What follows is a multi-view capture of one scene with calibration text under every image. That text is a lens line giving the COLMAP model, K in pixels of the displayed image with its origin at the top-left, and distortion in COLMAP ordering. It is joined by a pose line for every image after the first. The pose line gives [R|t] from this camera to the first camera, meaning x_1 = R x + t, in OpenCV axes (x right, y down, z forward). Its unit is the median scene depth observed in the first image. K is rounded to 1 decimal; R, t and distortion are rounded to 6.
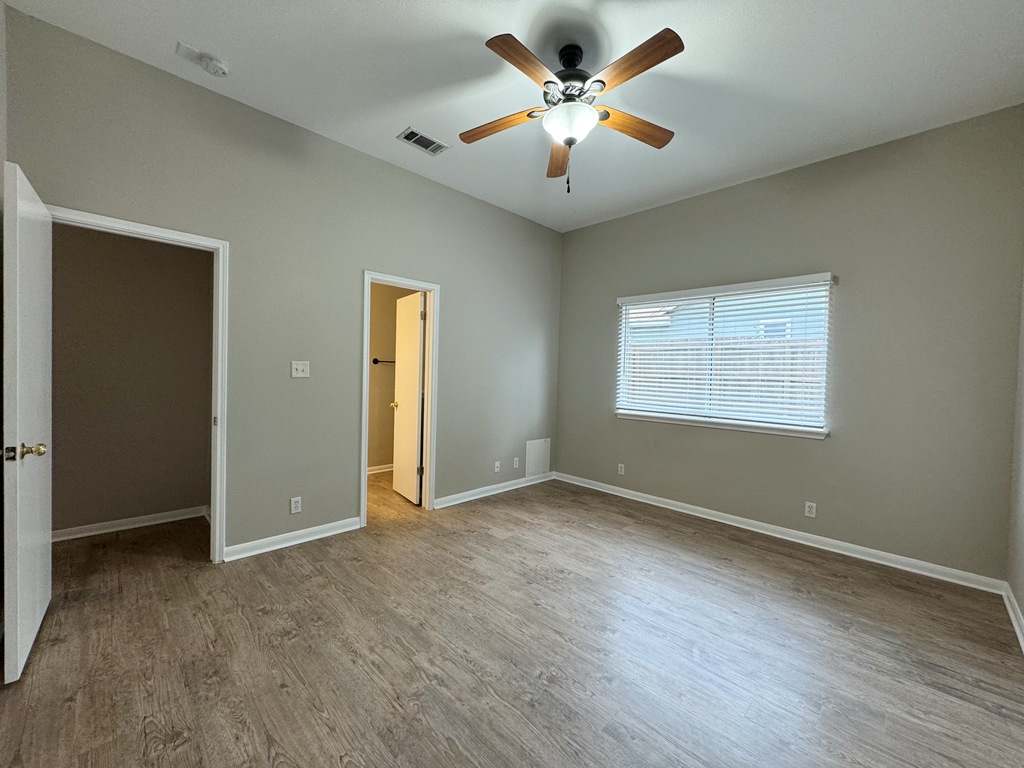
lens RADIAL K [[409.8, 0, 505.7], [0, 409.8, 383.2], [0, 0, 1]] dist [-0.001480, 0.000055]
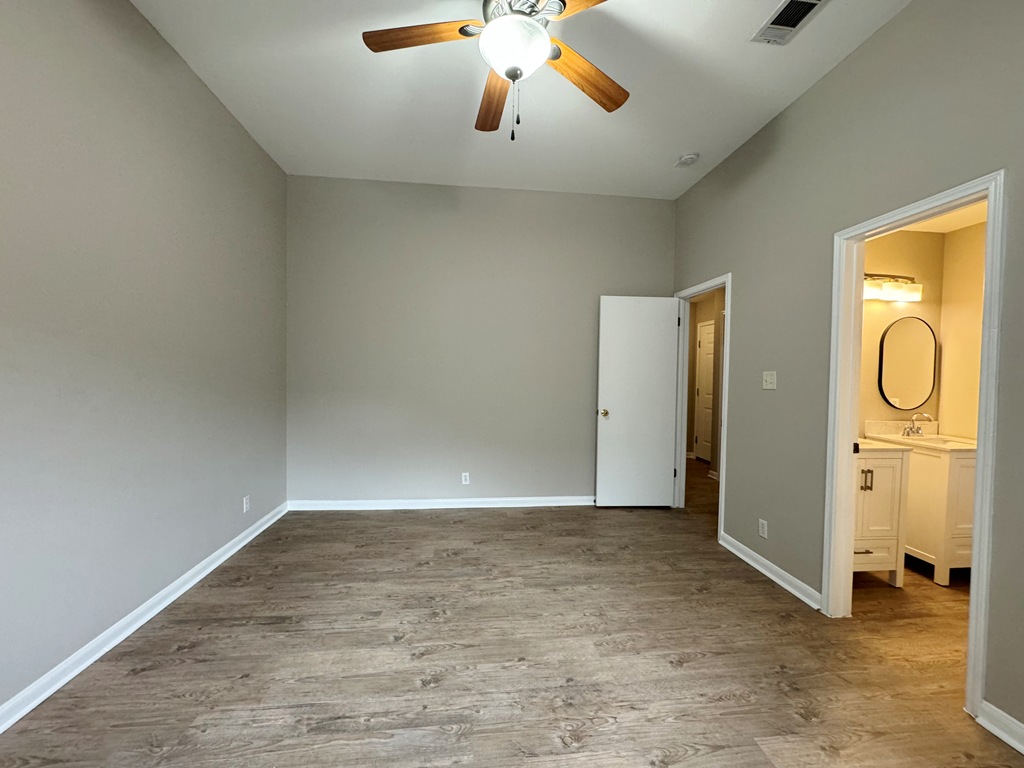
lens RADIAL K [[409.8, 0, 520.9], [0, 409.8, 381.3], [0, 0, 1]] dist [-0.001480, 0.000055]
pose [[-0.602750, -0.021162, -0.797649, 0.777294], [-0.056712, 0.998256, 0.016370, -0.023864], [0.795912, 0.055104, -0.602899, 1.539575]]
